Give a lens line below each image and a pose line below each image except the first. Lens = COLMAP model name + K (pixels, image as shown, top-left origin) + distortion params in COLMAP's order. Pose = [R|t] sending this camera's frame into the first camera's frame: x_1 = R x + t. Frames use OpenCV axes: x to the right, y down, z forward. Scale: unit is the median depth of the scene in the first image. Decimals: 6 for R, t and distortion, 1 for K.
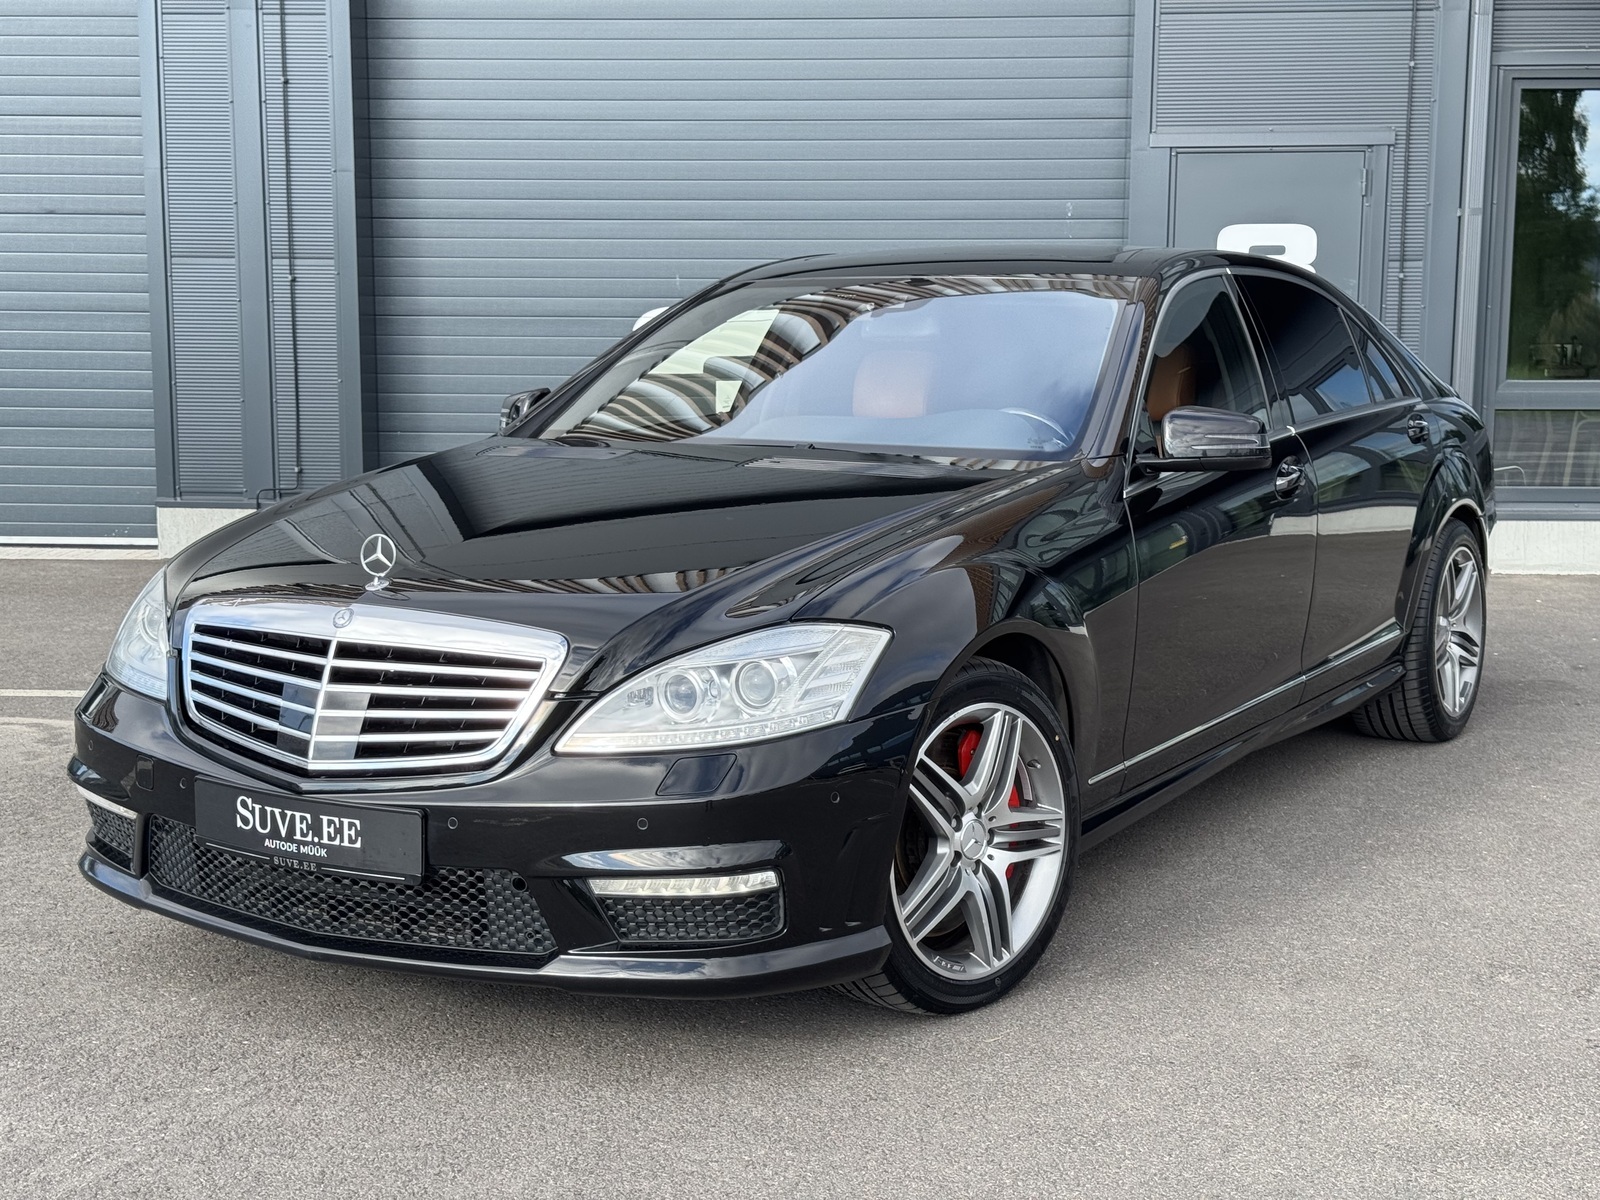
lens RADIAL K [[2243.1, 0, 800.0], [0, 2243.1, 600.0], [0, 0, 1]] dist [0.197530, -0.486630]
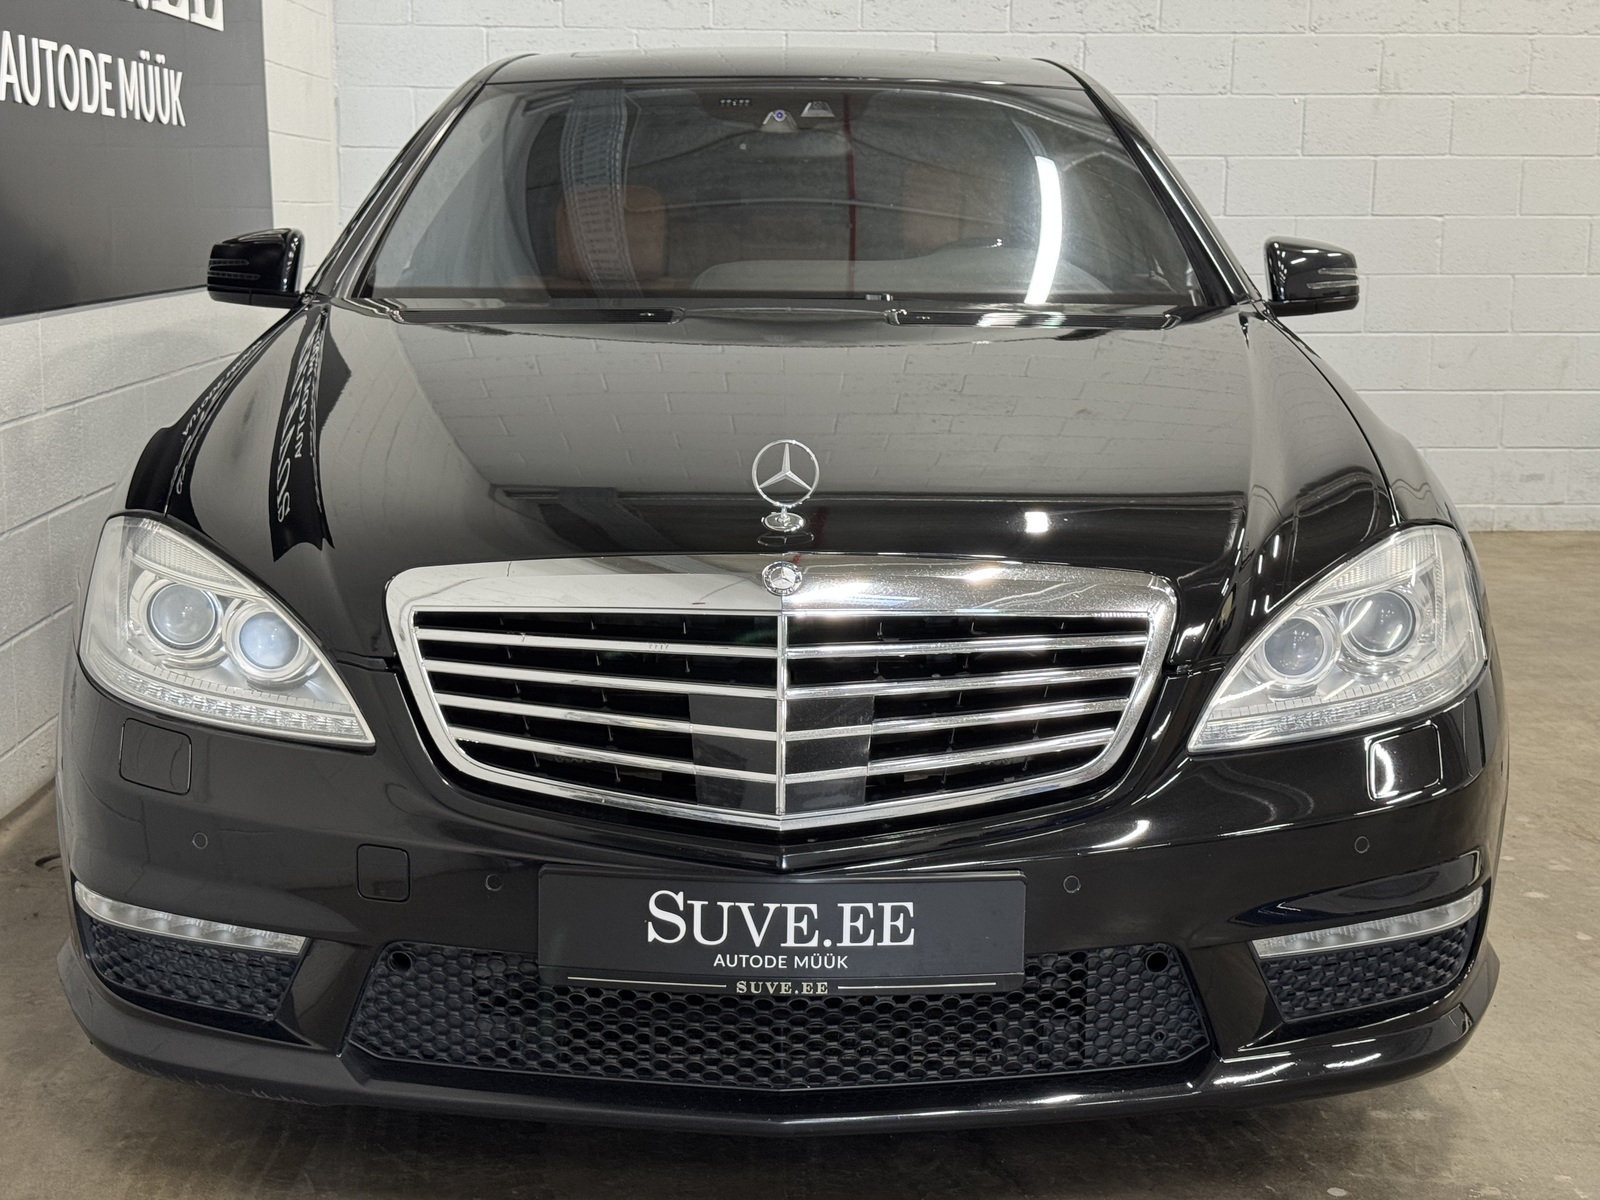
lens RADIAL K [[2243.1, 0, 800.0], [0, 2243.1, 600.0], [0, 0, 1]] dist [0.197530, -0.486630]
pose [[0.855732, -0.095106, 0.508604, -0.518173], [0.066145, 0.995005, 0.074770, -0.032301], [-0.513174, -0.030342, 0.857748, 0.482029]]
